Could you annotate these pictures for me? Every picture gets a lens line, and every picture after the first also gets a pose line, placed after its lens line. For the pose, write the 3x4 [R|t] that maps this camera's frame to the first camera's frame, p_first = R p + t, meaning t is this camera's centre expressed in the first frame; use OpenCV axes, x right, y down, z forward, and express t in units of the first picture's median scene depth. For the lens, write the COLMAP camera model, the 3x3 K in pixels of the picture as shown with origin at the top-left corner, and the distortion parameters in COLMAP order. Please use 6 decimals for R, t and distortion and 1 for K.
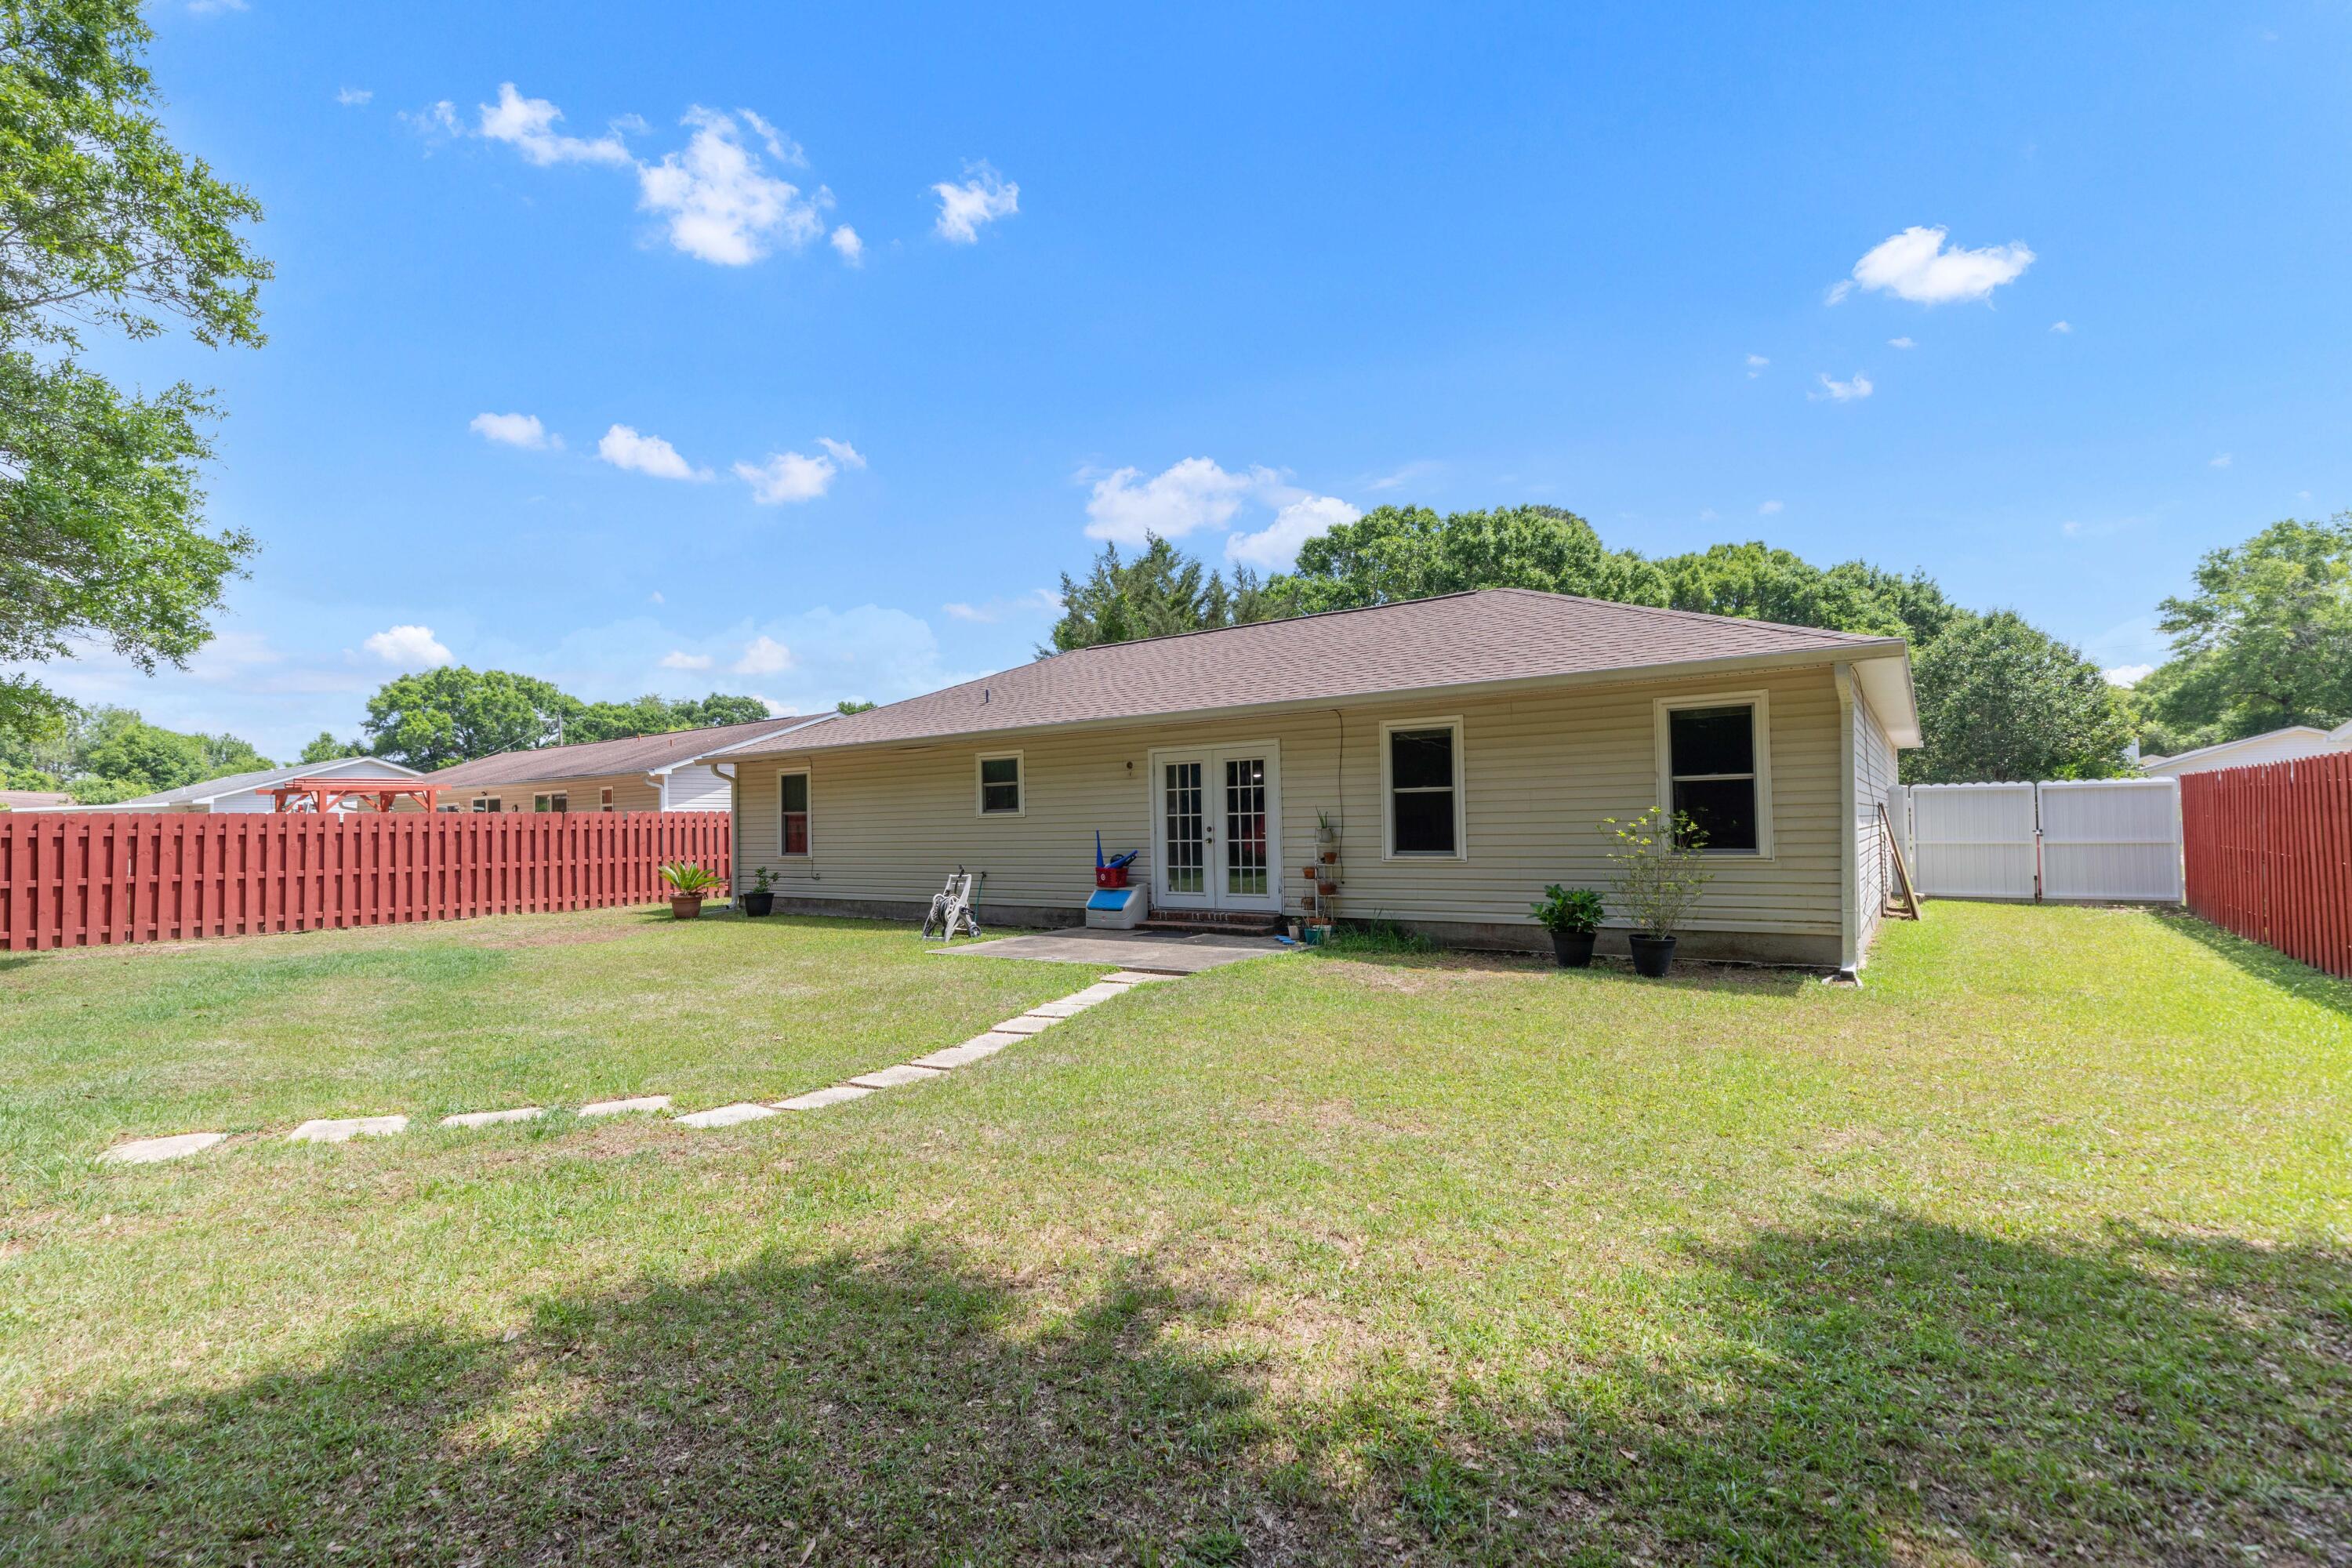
lens RADIAL K [[1105.0, 0, 1130.1], [0, 1105.0, 787.9], [0, 0, 1]] dist [0.013640, 0.000197]
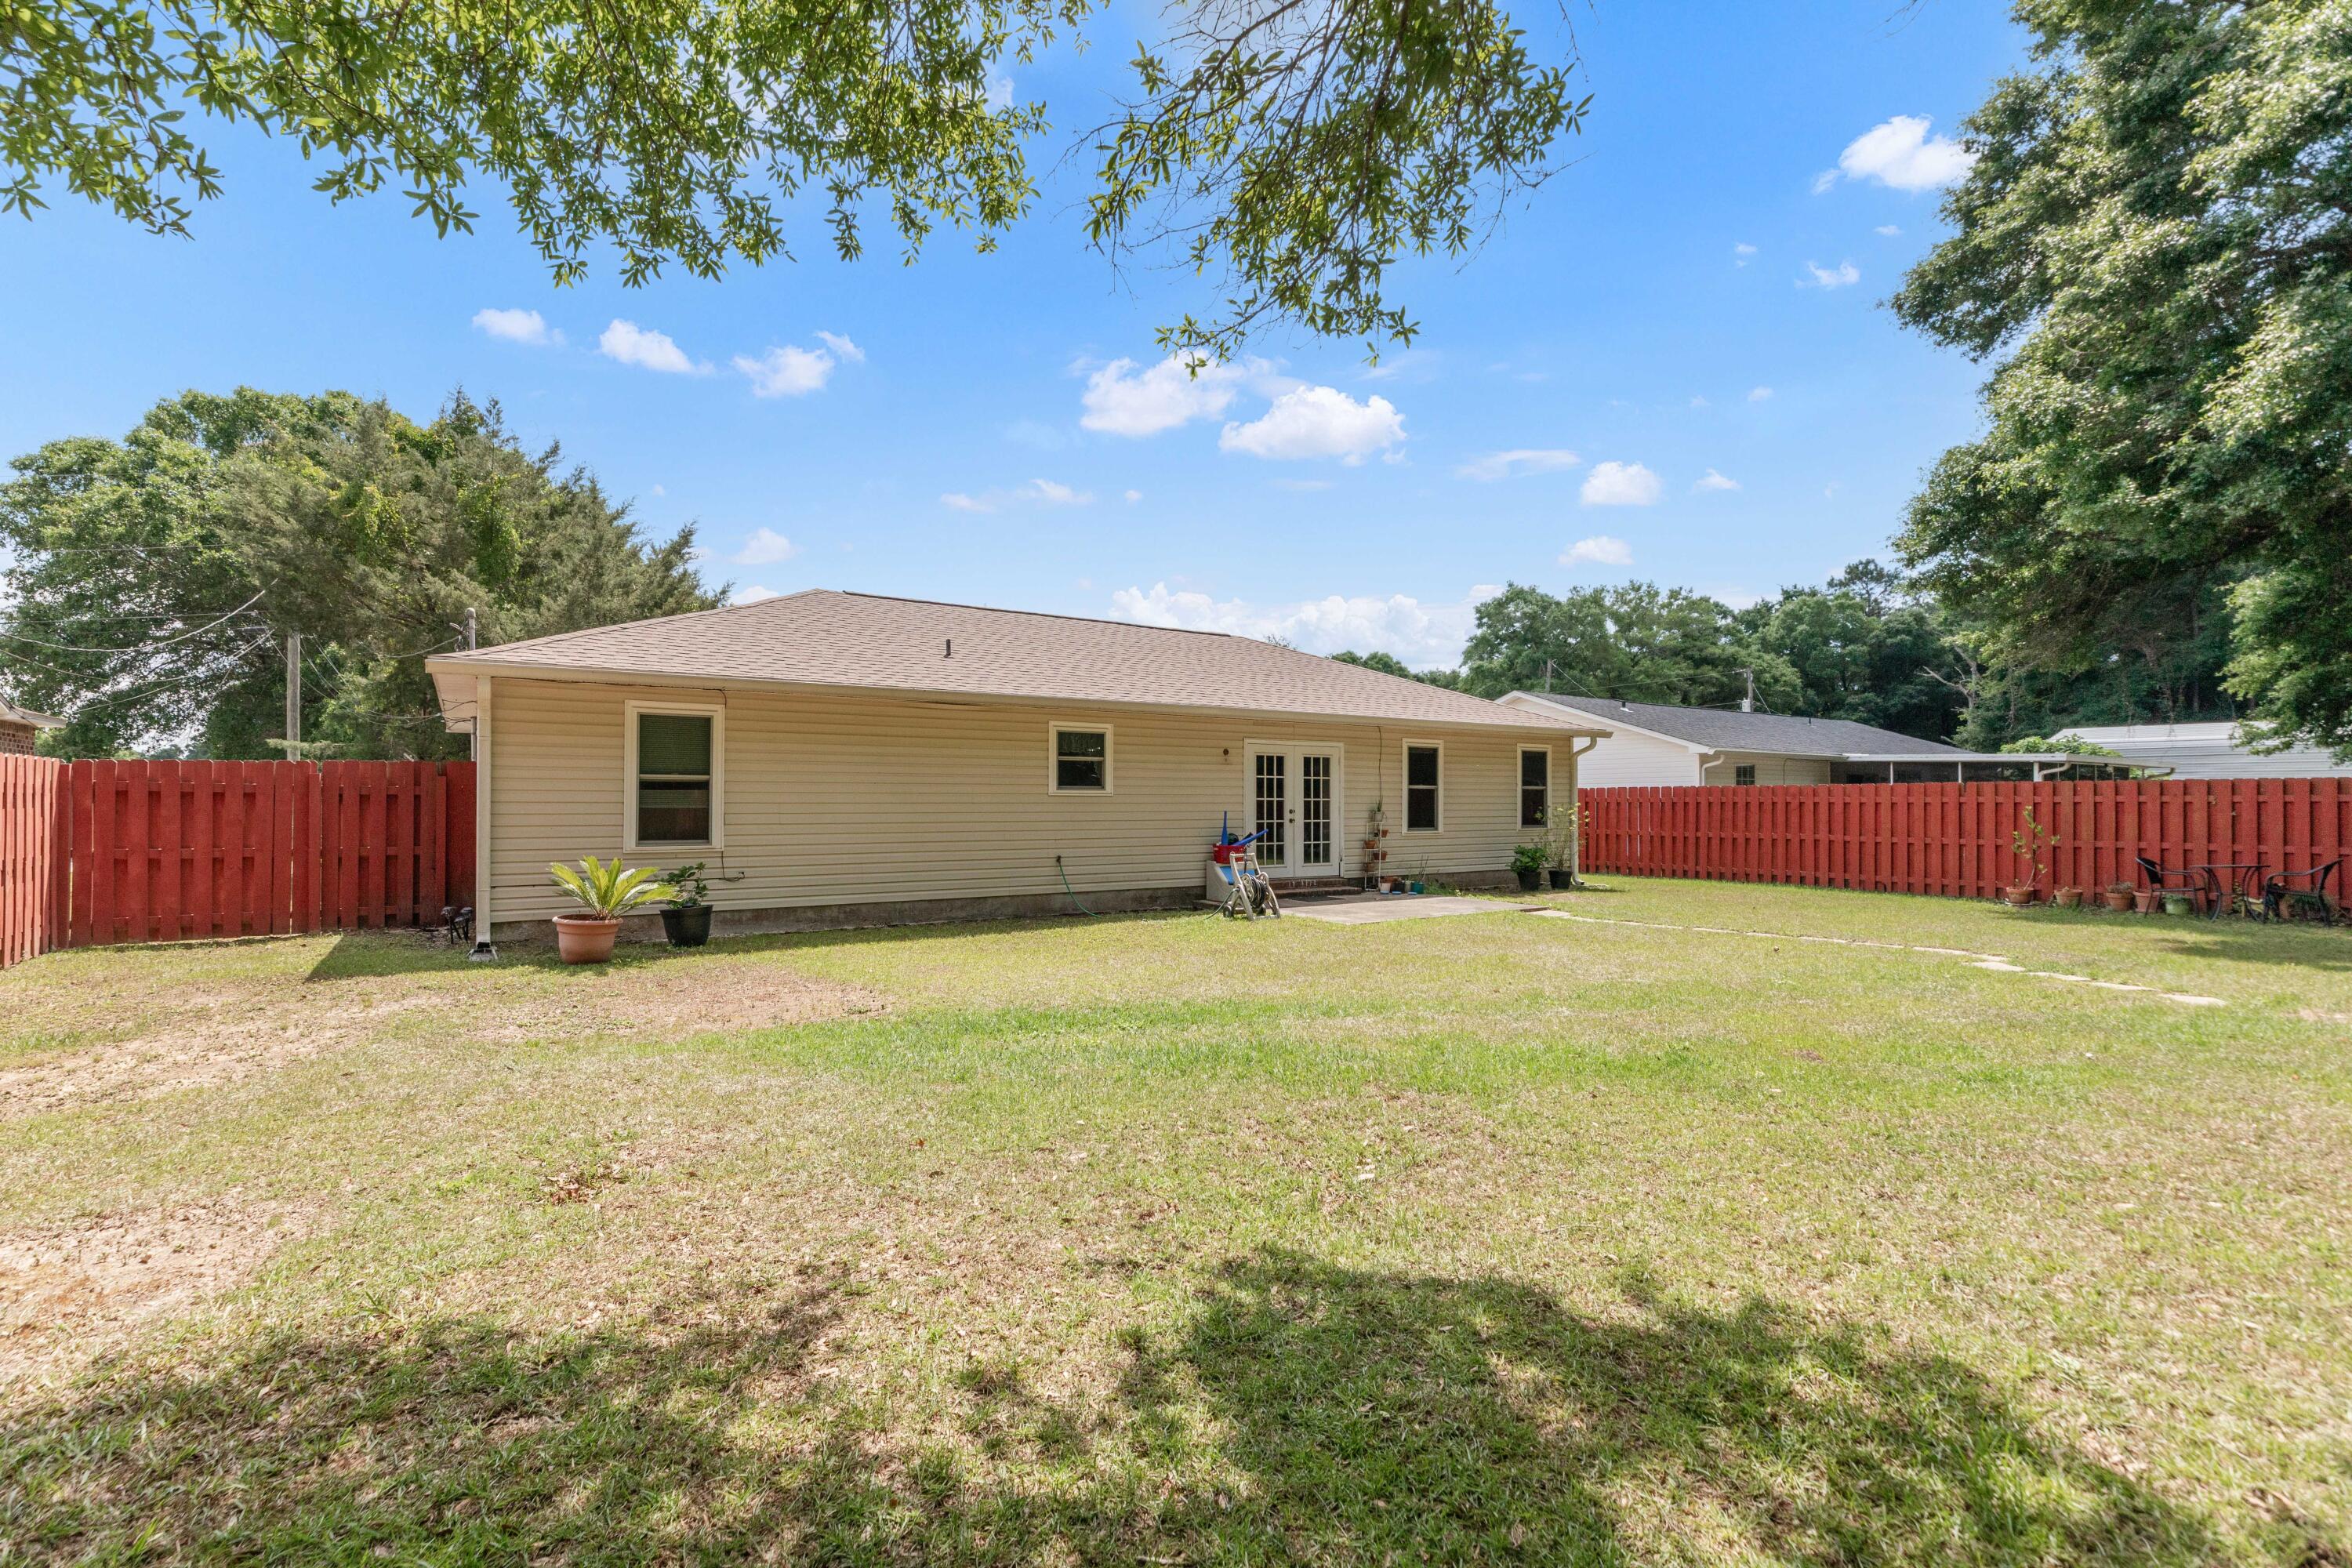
lens RADIAL K [[1105.0, 0, 1165.4], [0, 1105.0, 788.9], [0, 0, 1]] dist [0.013640, 0.000197]
pose [[0.318481, 0.039095, 0.947123, -1.096217], [-0.034543, 0.998964, -0.029619, 0.052593], [-0.947300, -0.023283, 0.319502, 0.740442]]
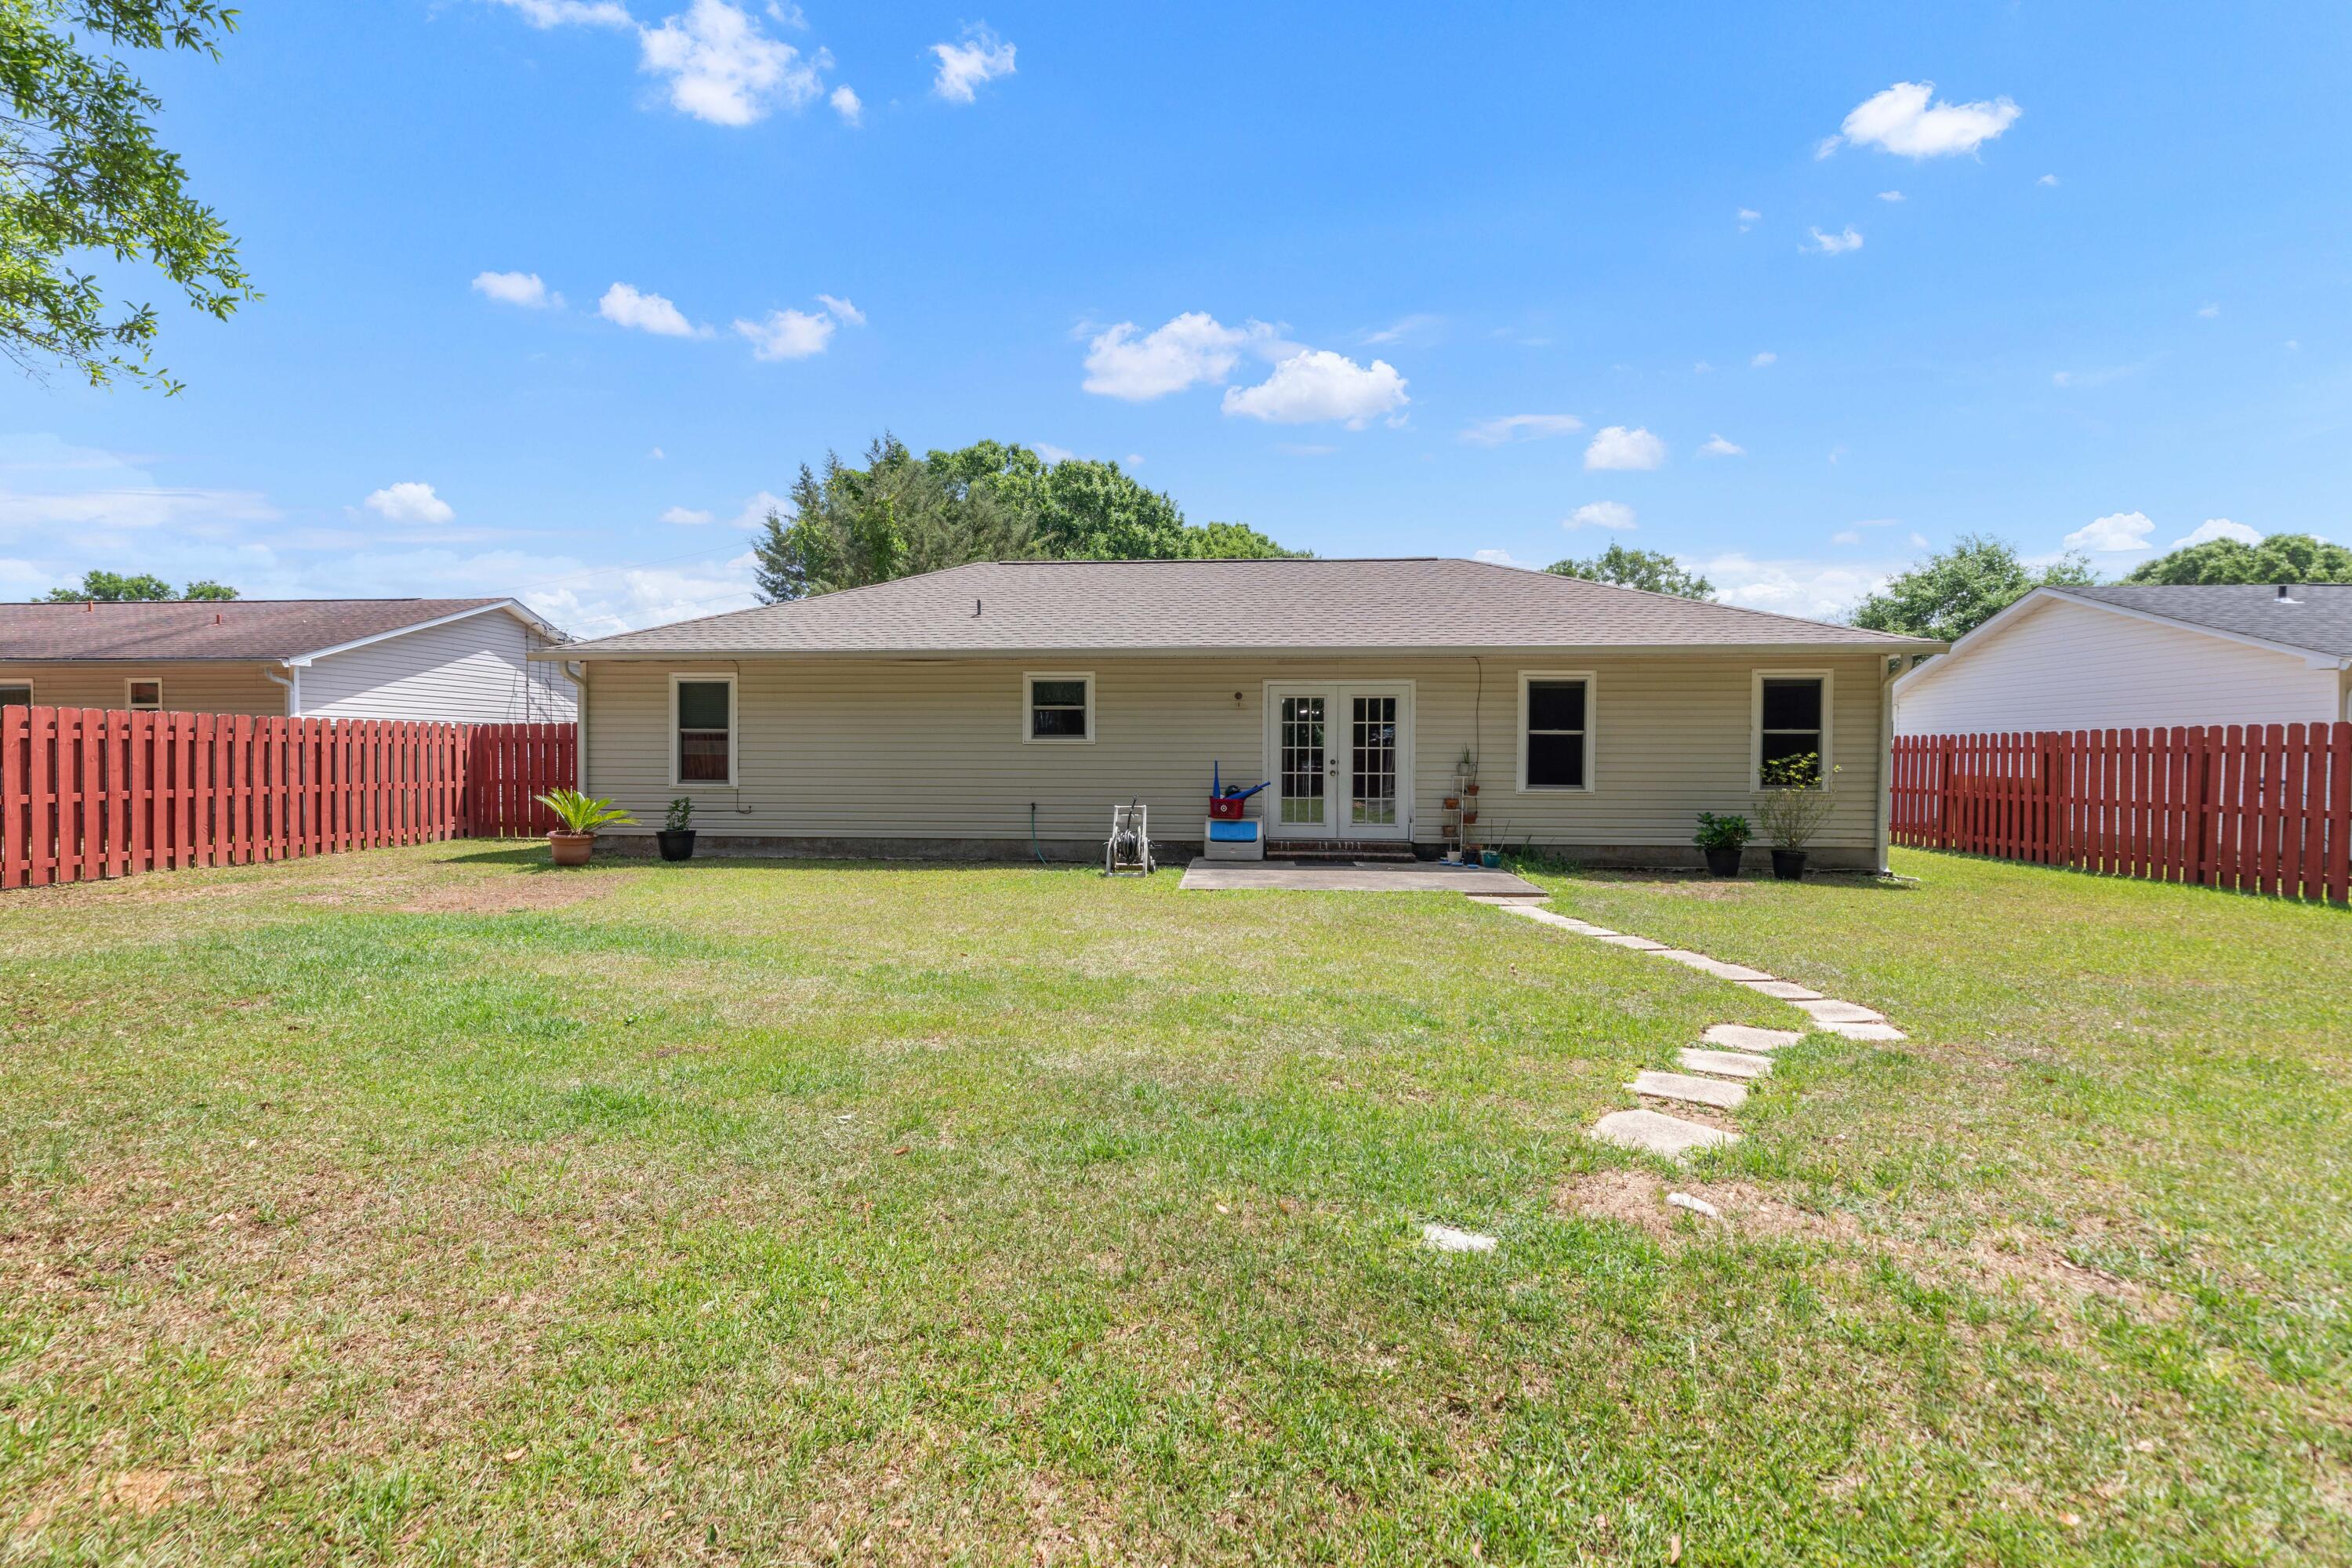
lens RADIAL K [[1105.0, 0, 1158.4], [0, 1105.0, 747.6], [0, 0, 1]] dist [0.013640, 0.000197]
pose [[0.845190, 0.025473, 0.533859, -0.617202], [-0.039123, 0.999133, 0.014265, 0.015310], [-0.533033, -0.032943, 0.845453, 0.206913]]
